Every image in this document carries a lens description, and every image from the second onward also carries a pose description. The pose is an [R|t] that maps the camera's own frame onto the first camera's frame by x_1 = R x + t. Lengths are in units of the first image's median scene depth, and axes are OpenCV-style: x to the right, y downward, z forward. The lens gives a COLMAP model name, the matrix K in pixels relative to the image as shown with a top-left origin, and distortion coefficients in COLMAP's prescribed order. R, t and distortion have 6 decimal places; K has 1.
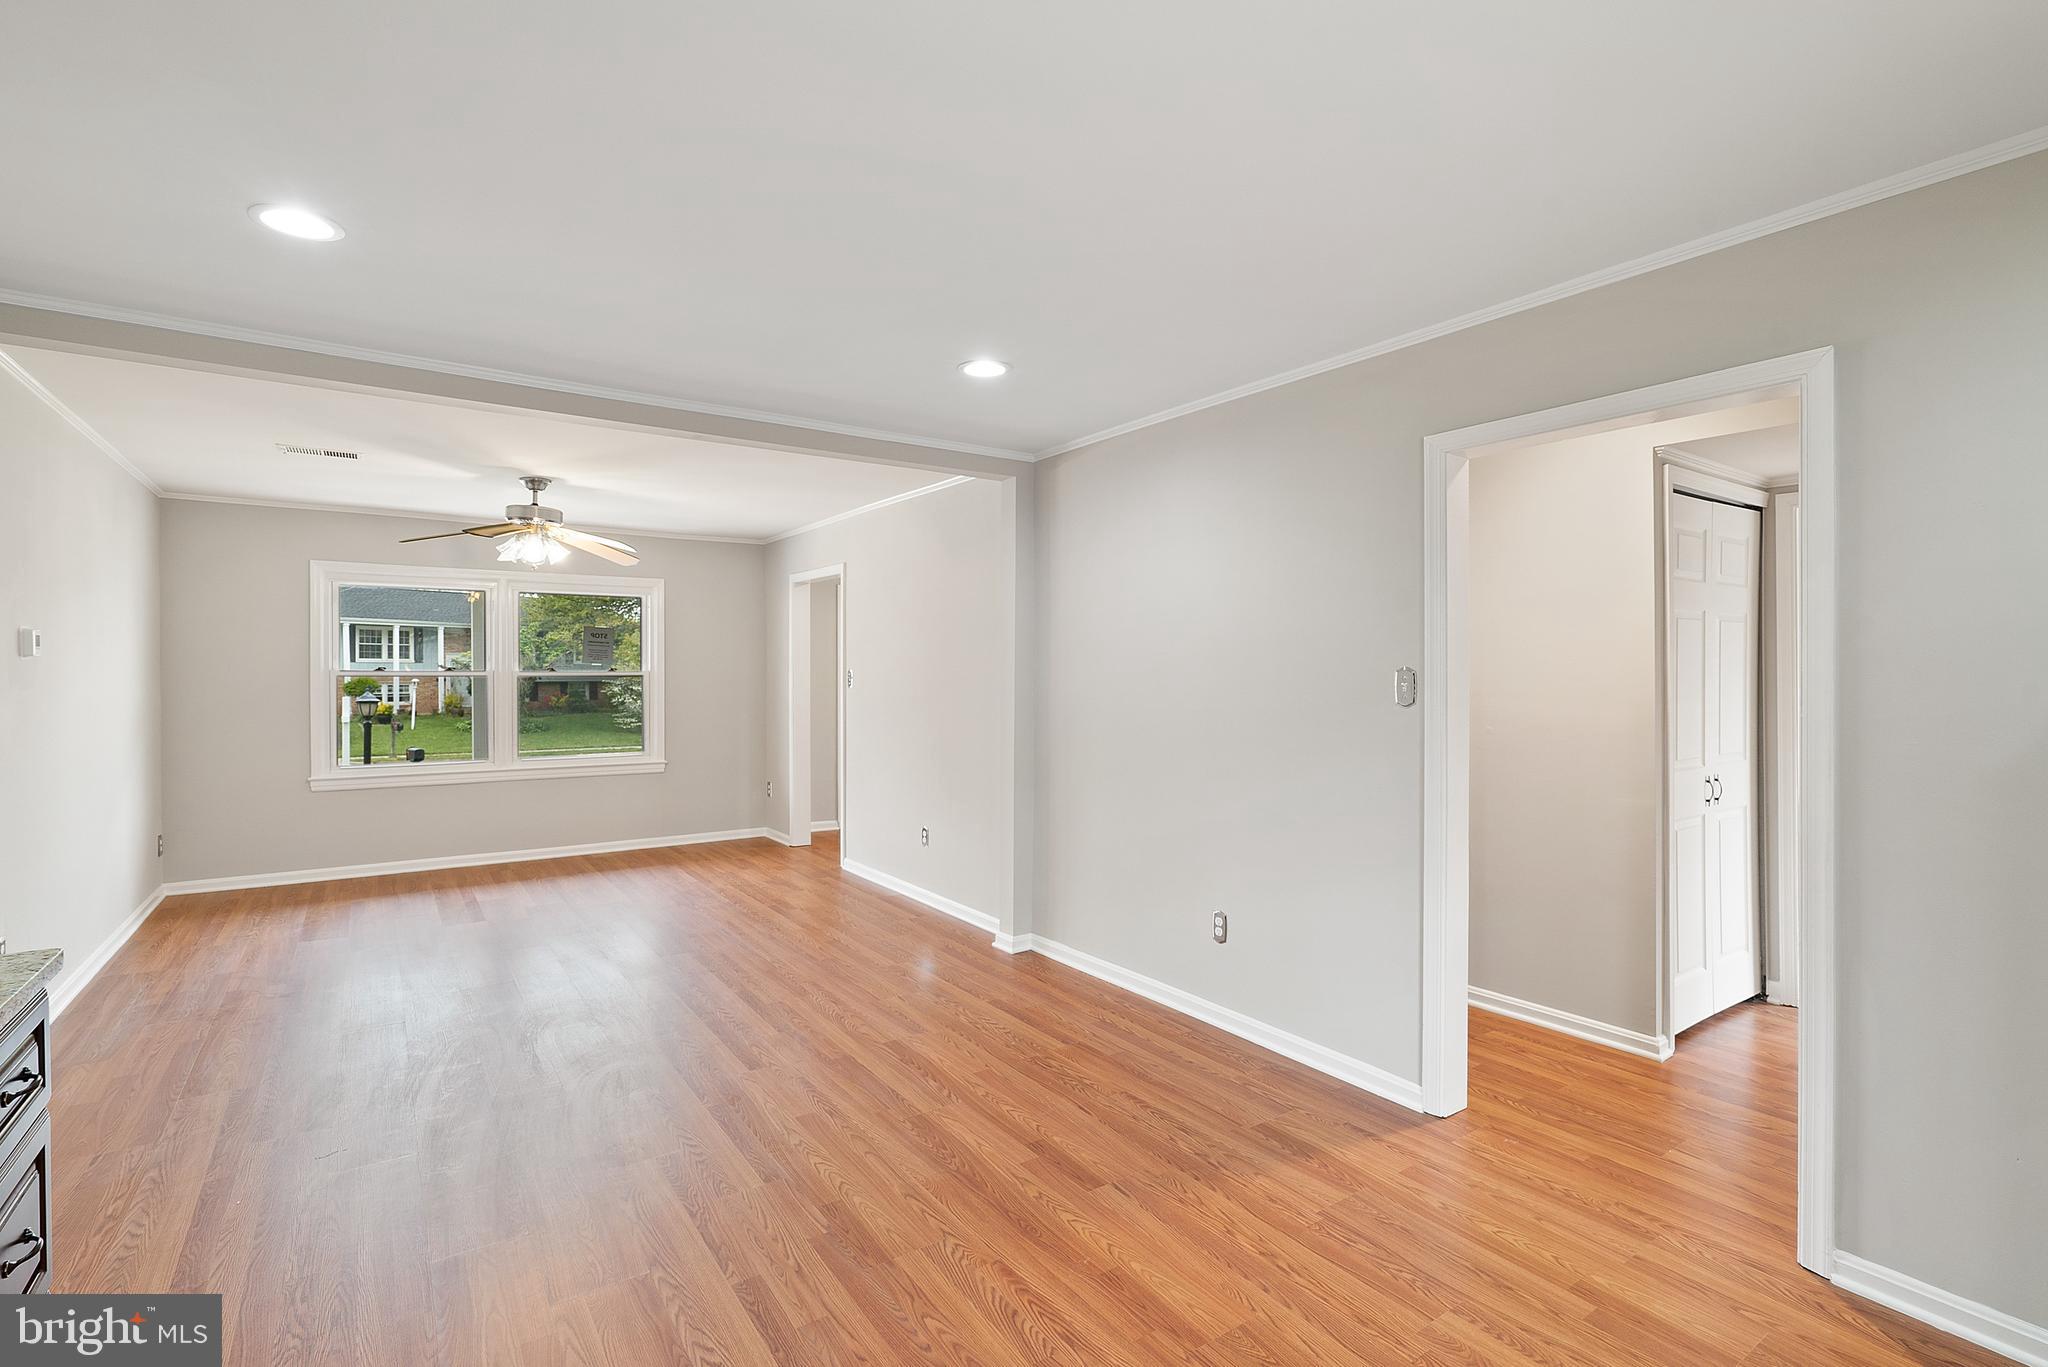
lens RADIAL K [[950.1, 0, 1026.3], [0, 950.1, 673.7], [0, 0, 1]] dist [-0.004613, 0.000571]
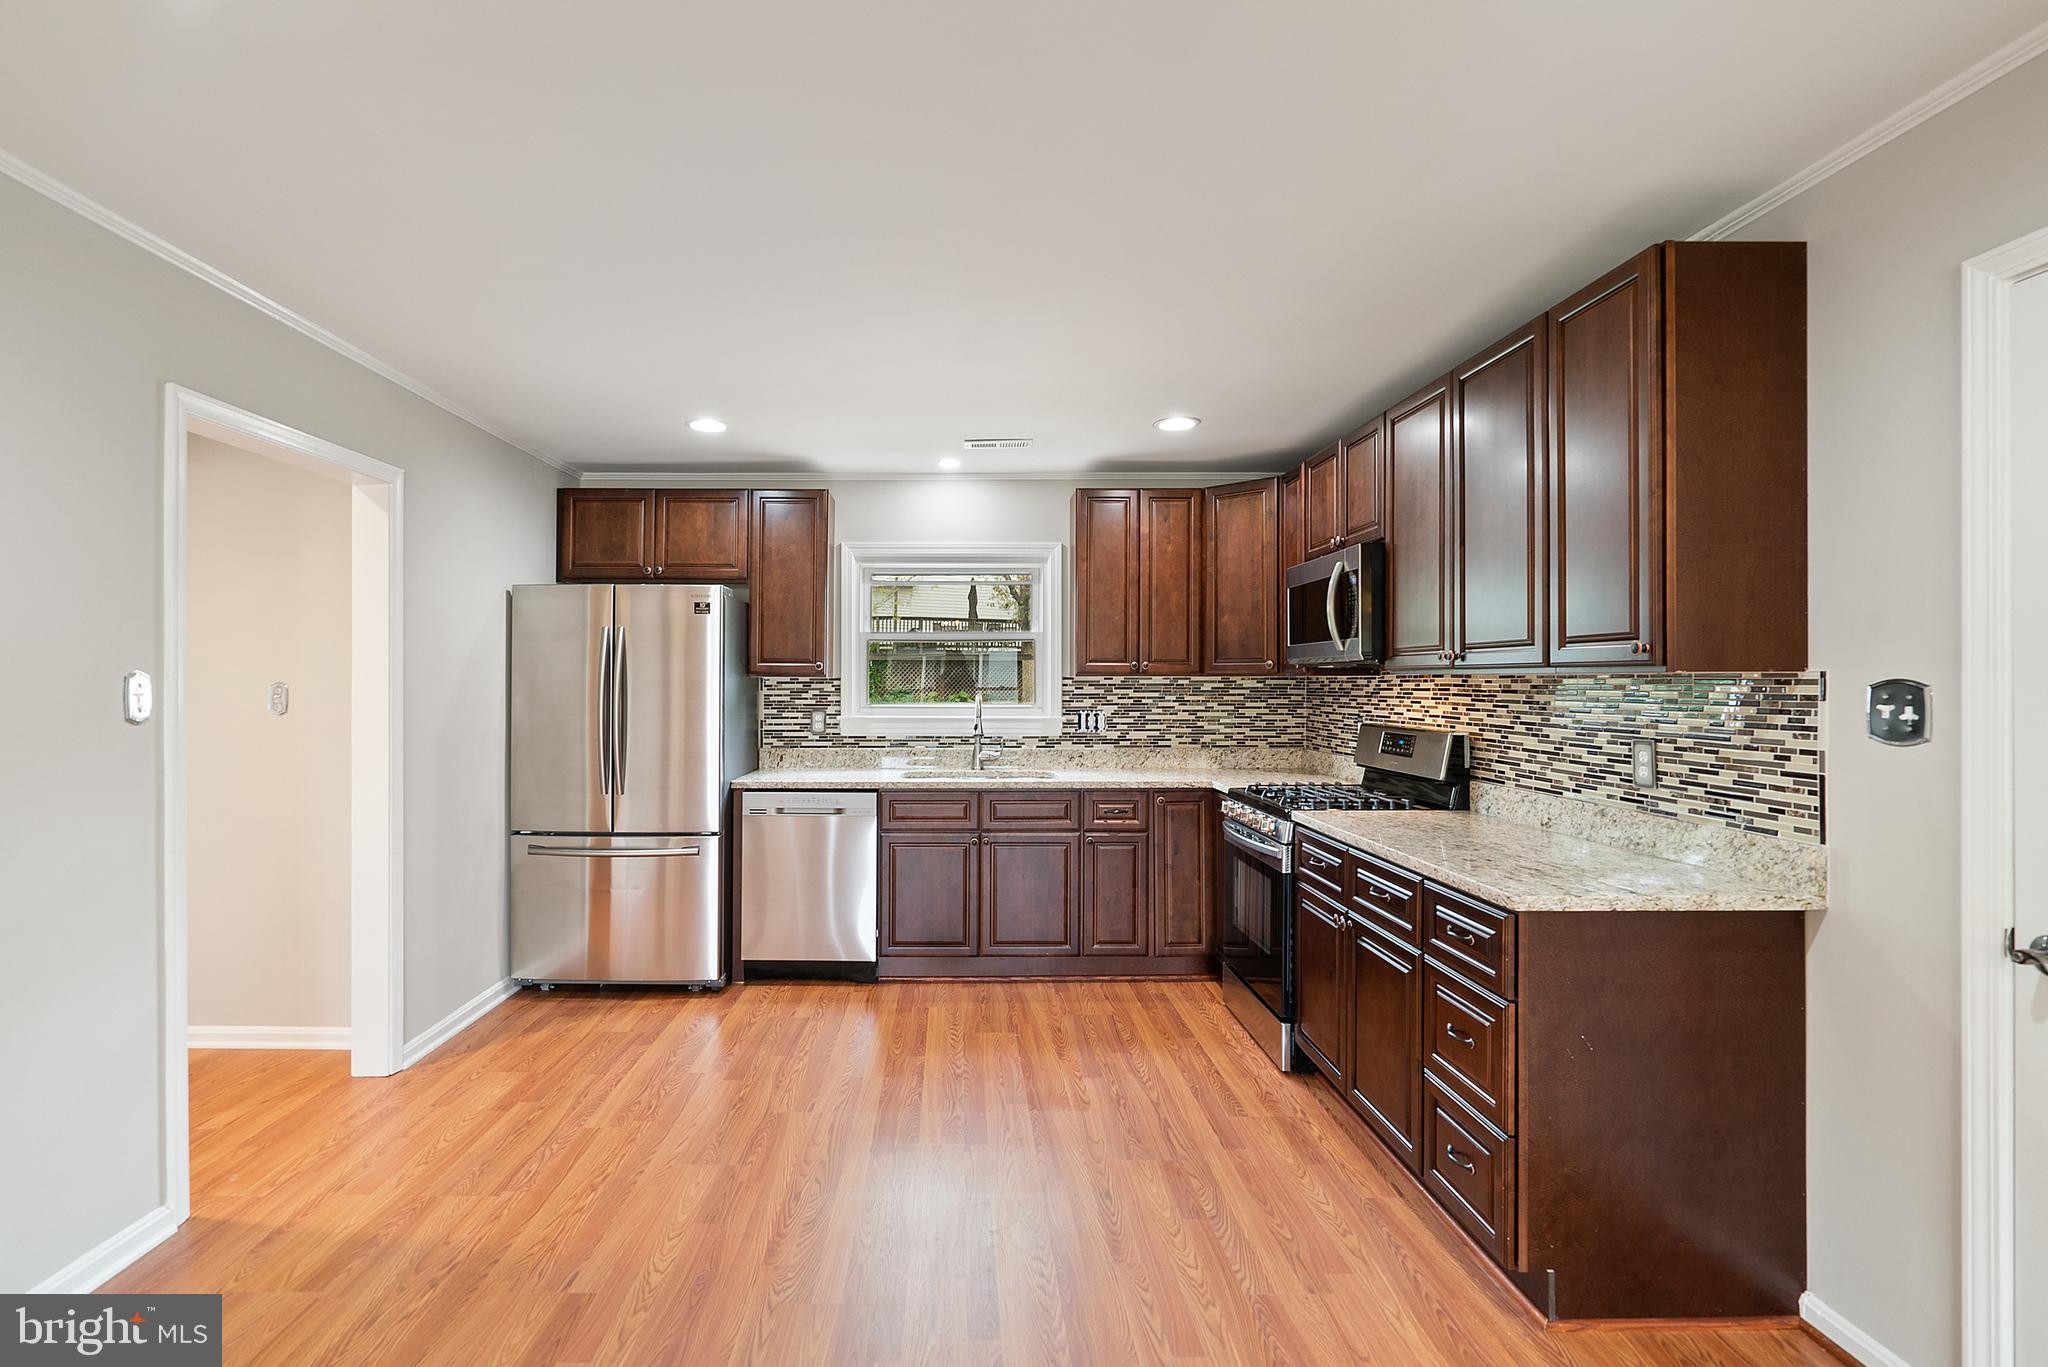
lens RADIAL K [[971.6, 0, 955.8], [0, 971.6, 679.2], [0, 0, 1]] dist [-0.015097, 0.009946]
pose [[-0.820070, -0.002974, 0.572256, -0.351448], [-0.004389, 0.999990, -0.001093, -0.001854], [-0.572247, -0.003407, -0.820074, 0.776472]]
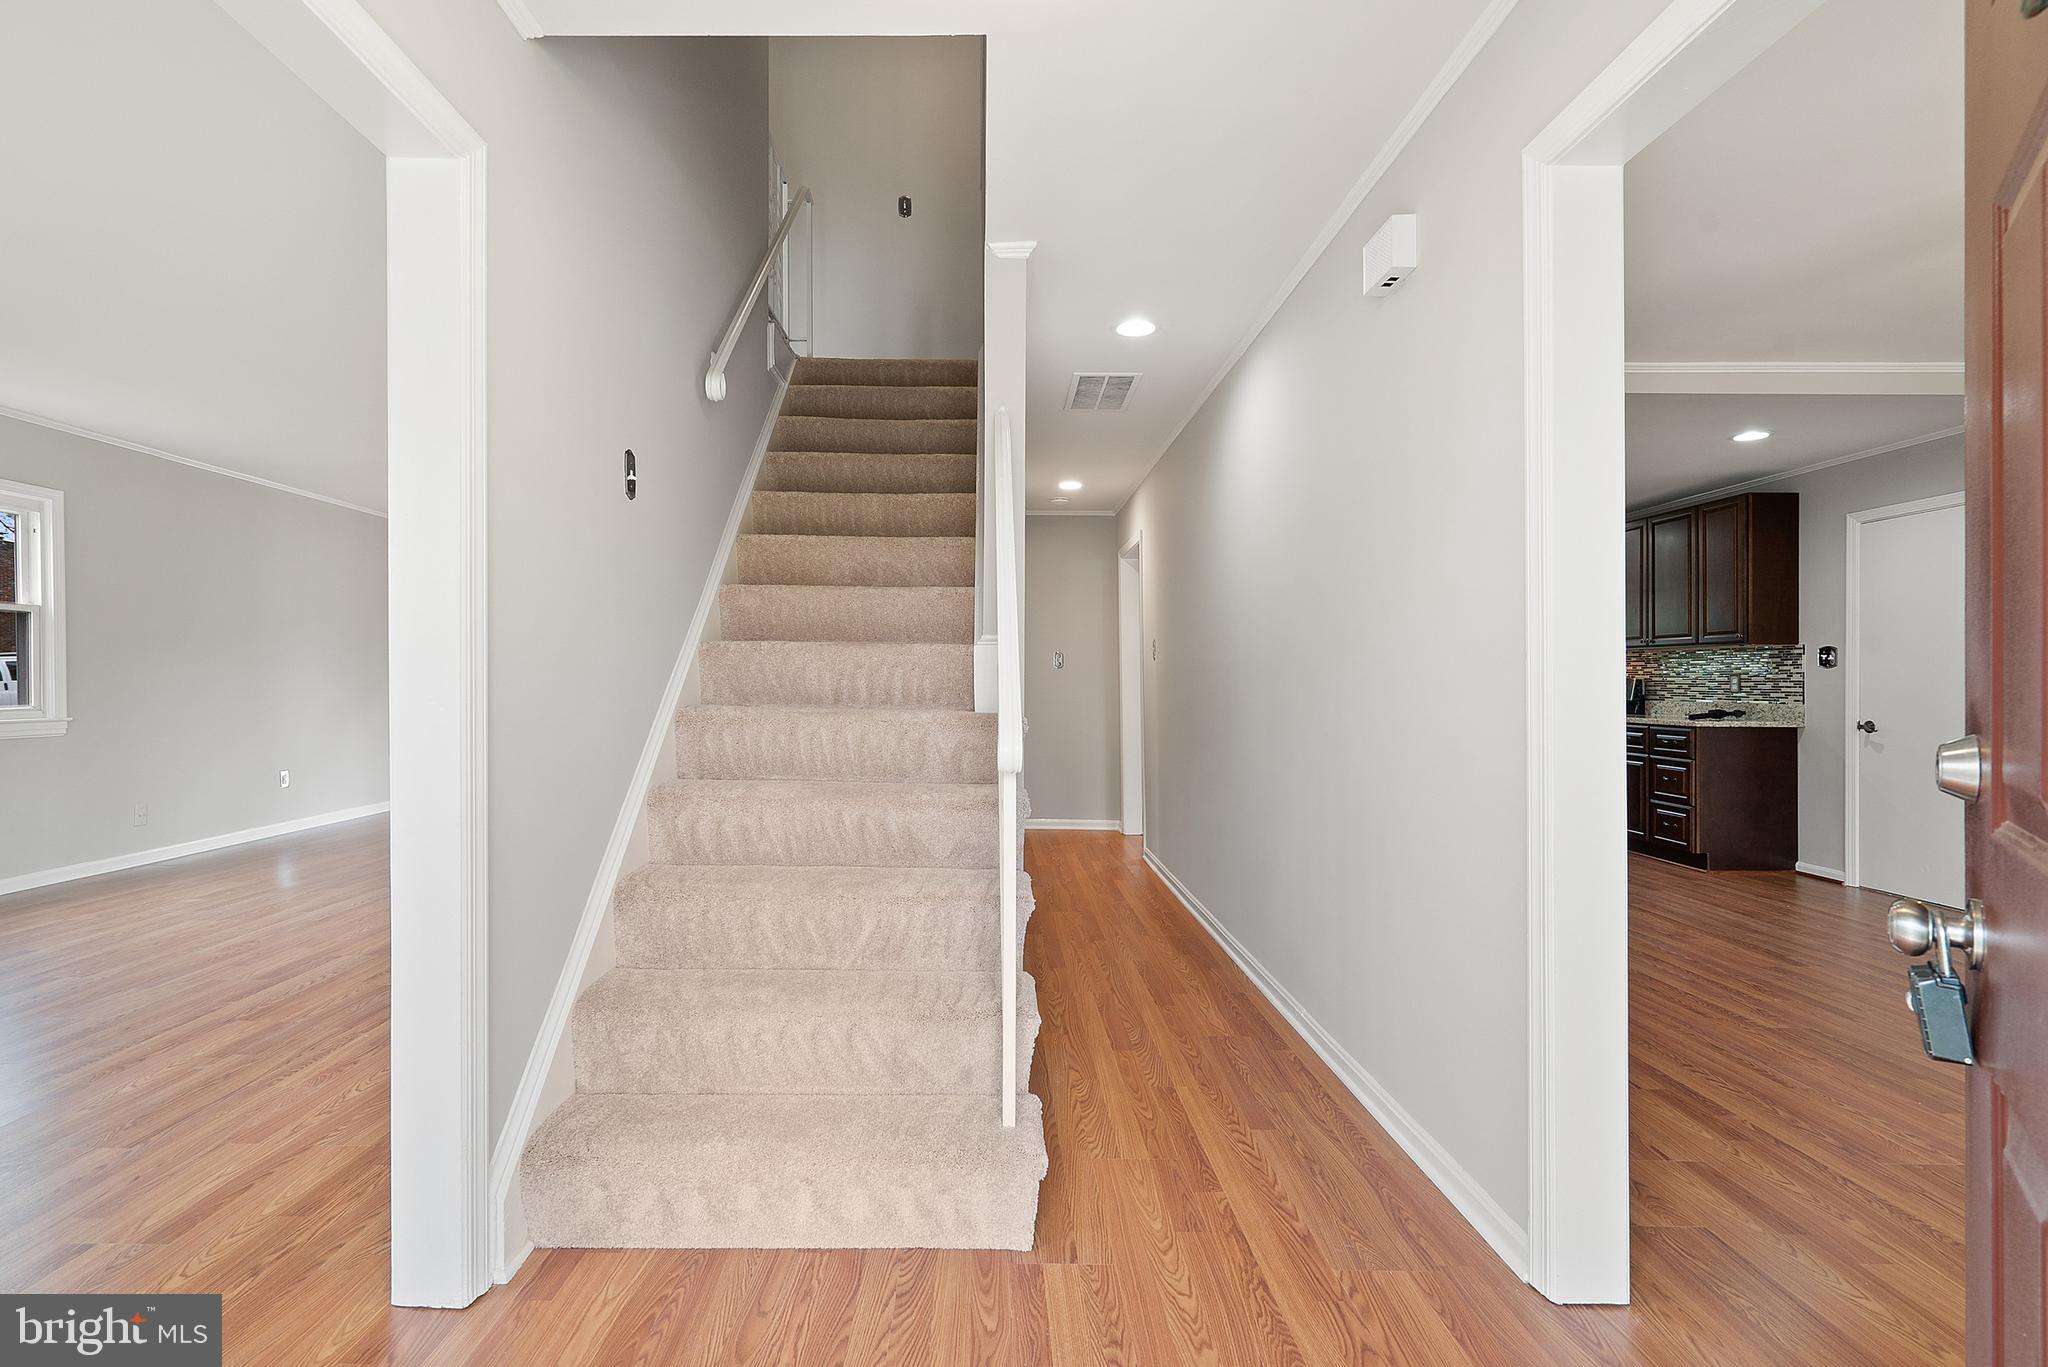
lens RADIAL K [[971.6, 0, 955.8], [0, 971.6, 679.2], [0, 0, 1]] dist [-0.015097, 0.009946]
pose [[-0.811672, -0.005439, 0.584088, -0.266884], [-0.006714, 0.999977, -0.000018, 0.042025], [-0.584075, -0.003936, -0.811690, 1.796746]]
